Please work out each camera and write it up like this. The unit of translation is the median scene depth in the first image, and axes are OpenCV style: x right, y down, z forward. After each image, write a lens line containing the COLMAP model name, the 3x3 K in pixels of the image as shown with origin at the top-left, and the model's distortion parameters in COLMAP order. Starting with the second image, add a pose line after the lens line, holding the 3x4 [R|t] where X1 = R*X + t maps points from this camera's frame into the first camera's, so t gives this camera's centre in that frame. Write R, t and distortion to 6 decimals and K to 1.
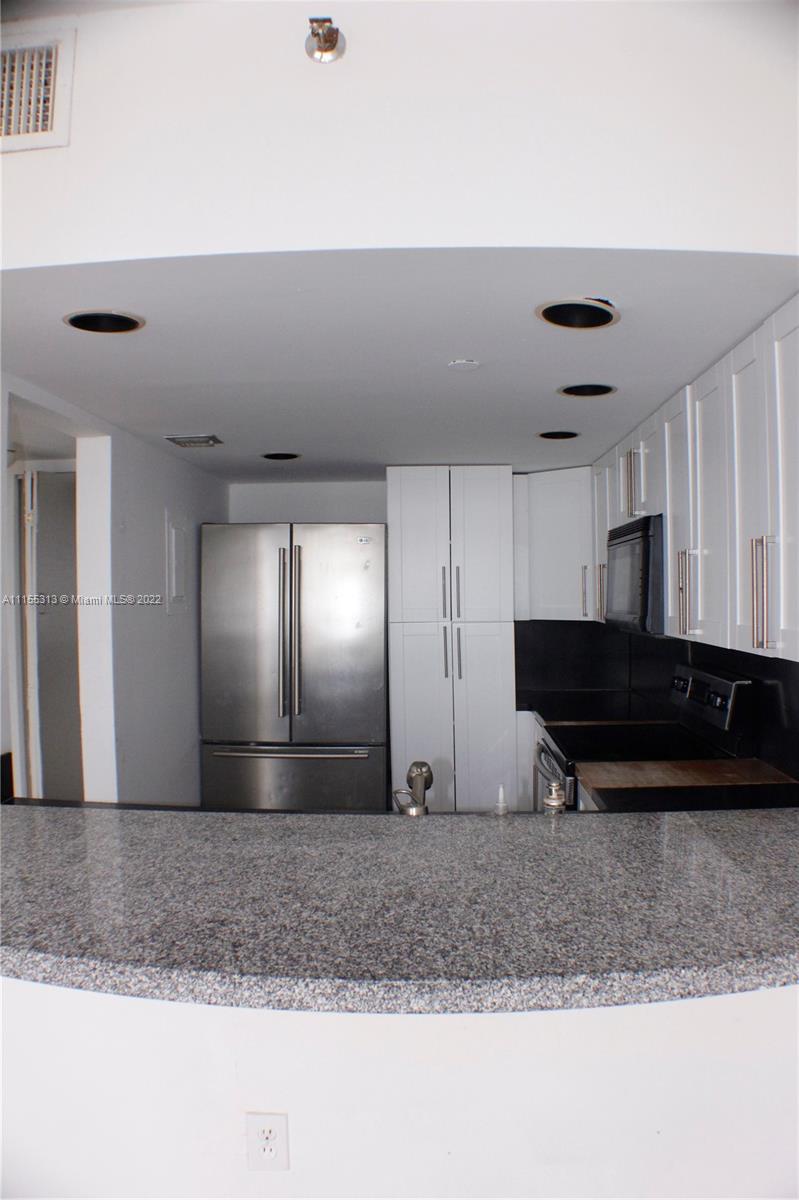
lens RADIAL K [[934.7, 0, 377.0], [0, 934.7, 601.8], [0, 0, 1]] dist [-0.223483, 0.092276]
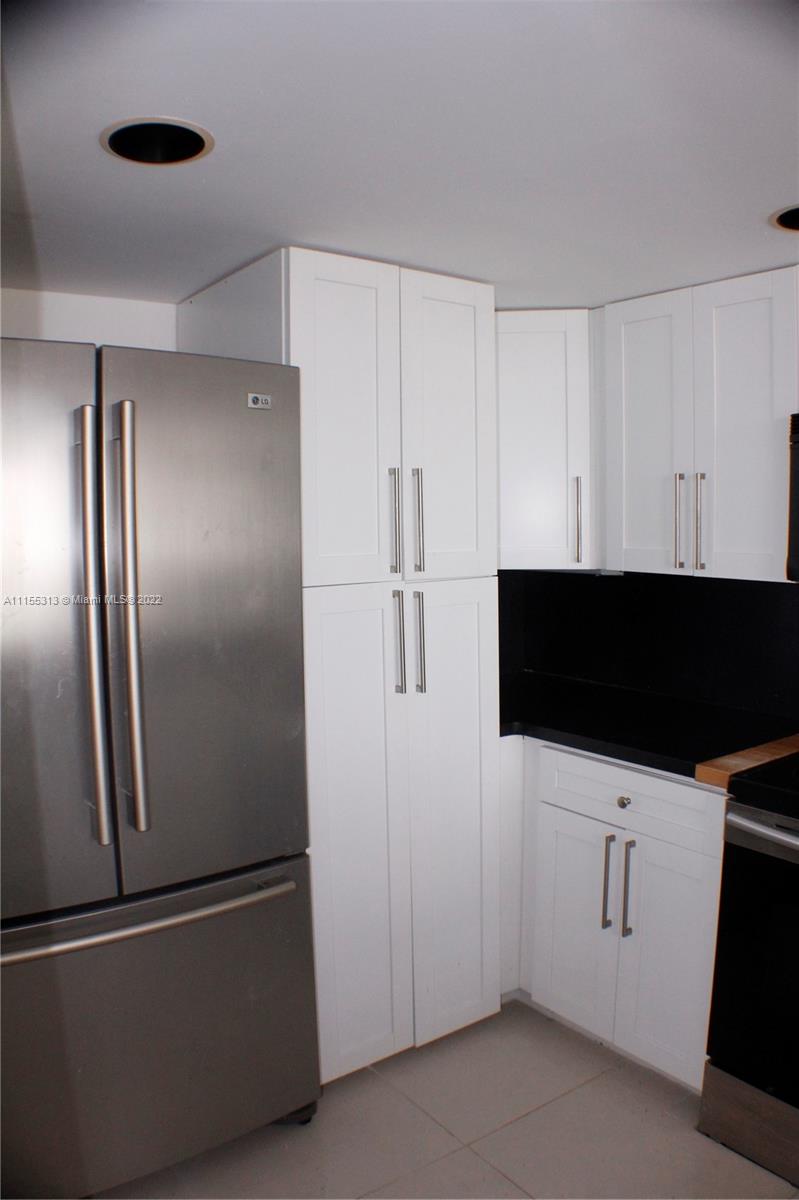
lens RADIAL K [[934.7, 0, 377.0], [0, 934.7, 601.8], [0, 0, 1]] dist [-0.223483, 0.092276]
pose [[0.762410, -0.057868, 0.644502, -0.252456], [0.010377, 0.996959, 0.077238, -0.005736], [-0.647011, -0.052199, 0.760692, 0.636941]]
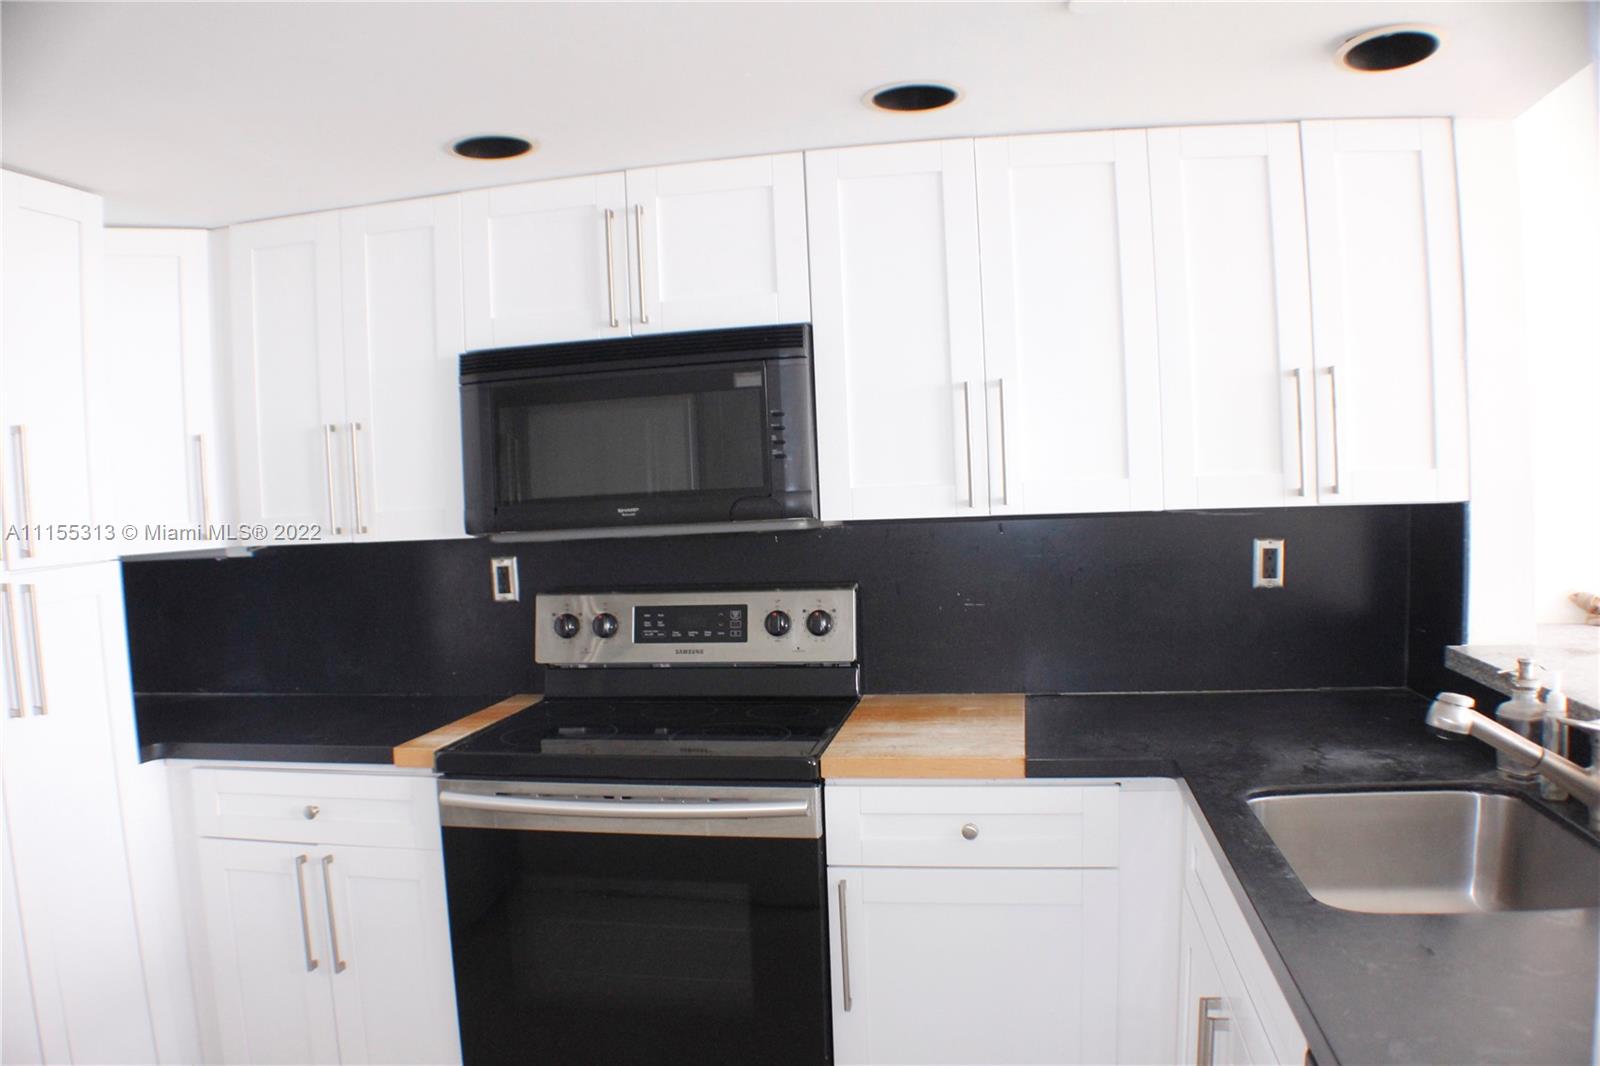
lens RADIAL K [[1246.2, 0, 801.0], [0, 1246.2, 542.6], [0, 0, 1]] dist [-0.223483, 0.092276]
pose [[0.099663, -0.048817, 0.993823, -0.349876], [0.057803, 0.997393, 0.043196, 0.008563], [-0.993341, 0.053141, 0.102225, 0.635685]]
